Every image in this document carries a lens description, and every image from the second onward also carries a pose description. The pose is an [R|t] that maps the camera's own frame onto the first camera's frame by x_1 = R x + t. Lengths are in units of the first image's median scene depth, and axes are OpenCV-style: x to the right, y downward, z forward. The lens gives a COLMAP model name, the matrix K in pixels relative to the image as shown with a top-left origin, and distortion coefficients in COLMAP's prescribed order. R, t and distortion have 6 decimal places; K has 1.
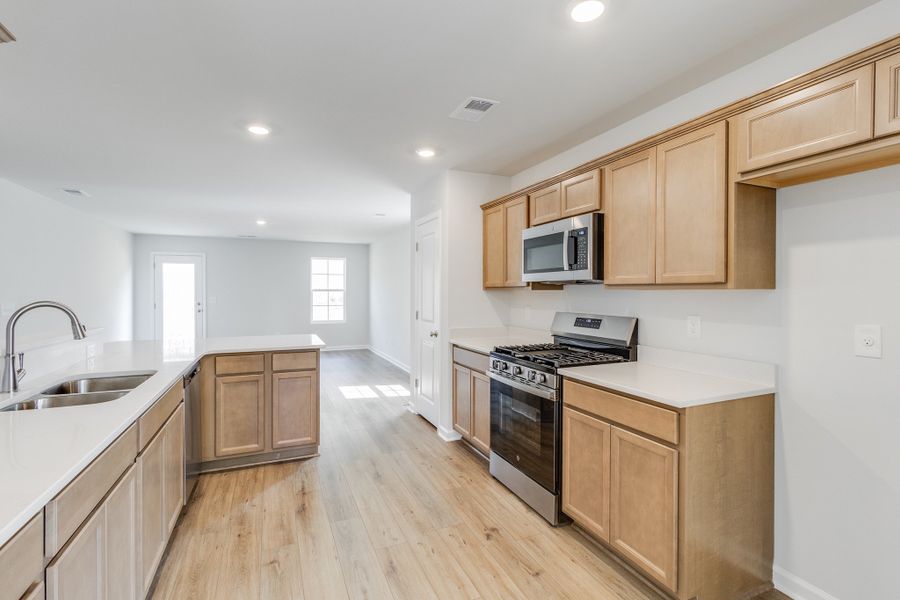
lens RADIAL K [[417.0, 0, 451.7], [0, 417.0, 295.2], [0, 0, 1]] dist [-0.000150, -0.000248]
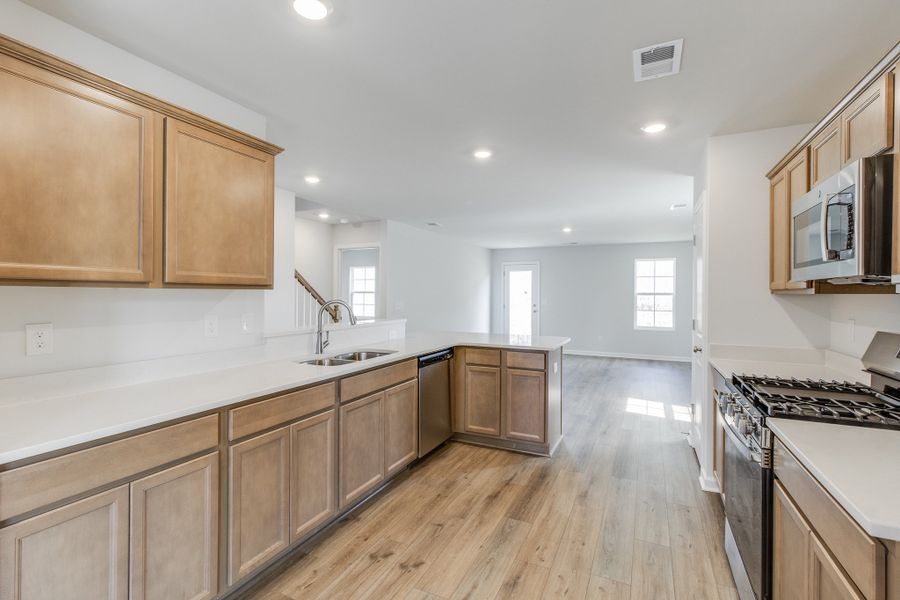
lens RADIAL K [[417.0, 0, 451.7], [0, 417.0, 295.2], [0, 0, 1]] dist [-0.000150, -0.000248]
pose [[0.658893, 0.005515, -0.752217, 0.303446], [-0.012458, 0.999916, -0.003582, -0.001095], [0.752134, 0.011731, 0.658906, 0.159069]]
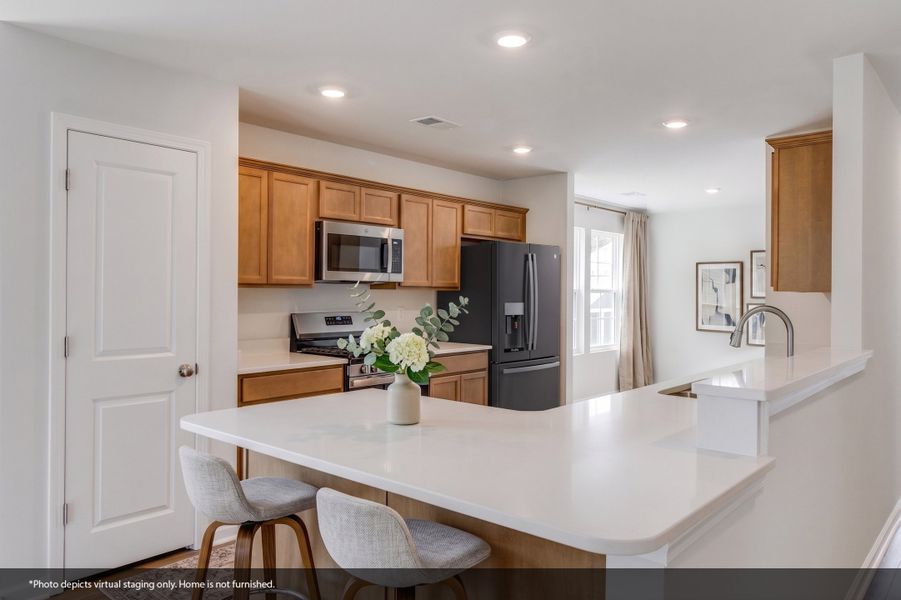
lens RADIAL K [[642.0, 0, 451.6], [0, 642.0, 300.8], [0, 0, 1]] dist [-0.002907, -0.001114]
pose [[-0.431143, -0.017111, 0.902121, -1.152614], [0.000891, 0.999812, 0.019390, -0.013746], [-0.902283, 0.009163, -0.431047, 1.319205]]
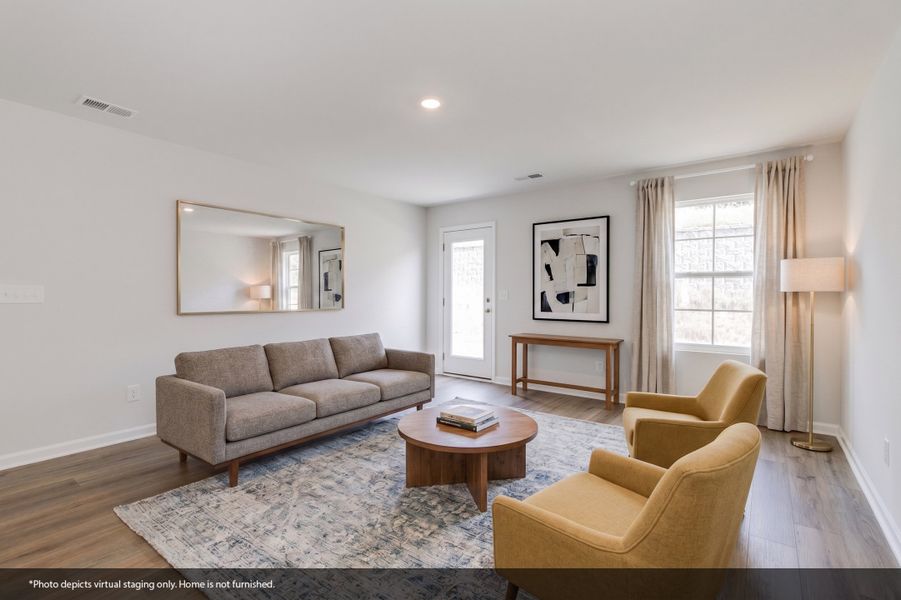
lens RADIAL K [[411.2, 0, 455.4], [0, 411.2, 296.3], [0, 0, 1]] dist [-0.000240, 0.000051]
pose [[0.493016, 0.007810, -0.869985, -0.178838], [-0.012729, 0.999917, 0.001763, 0.037620], [0.869927, 0.010205, 0.493075, 1.671260]]
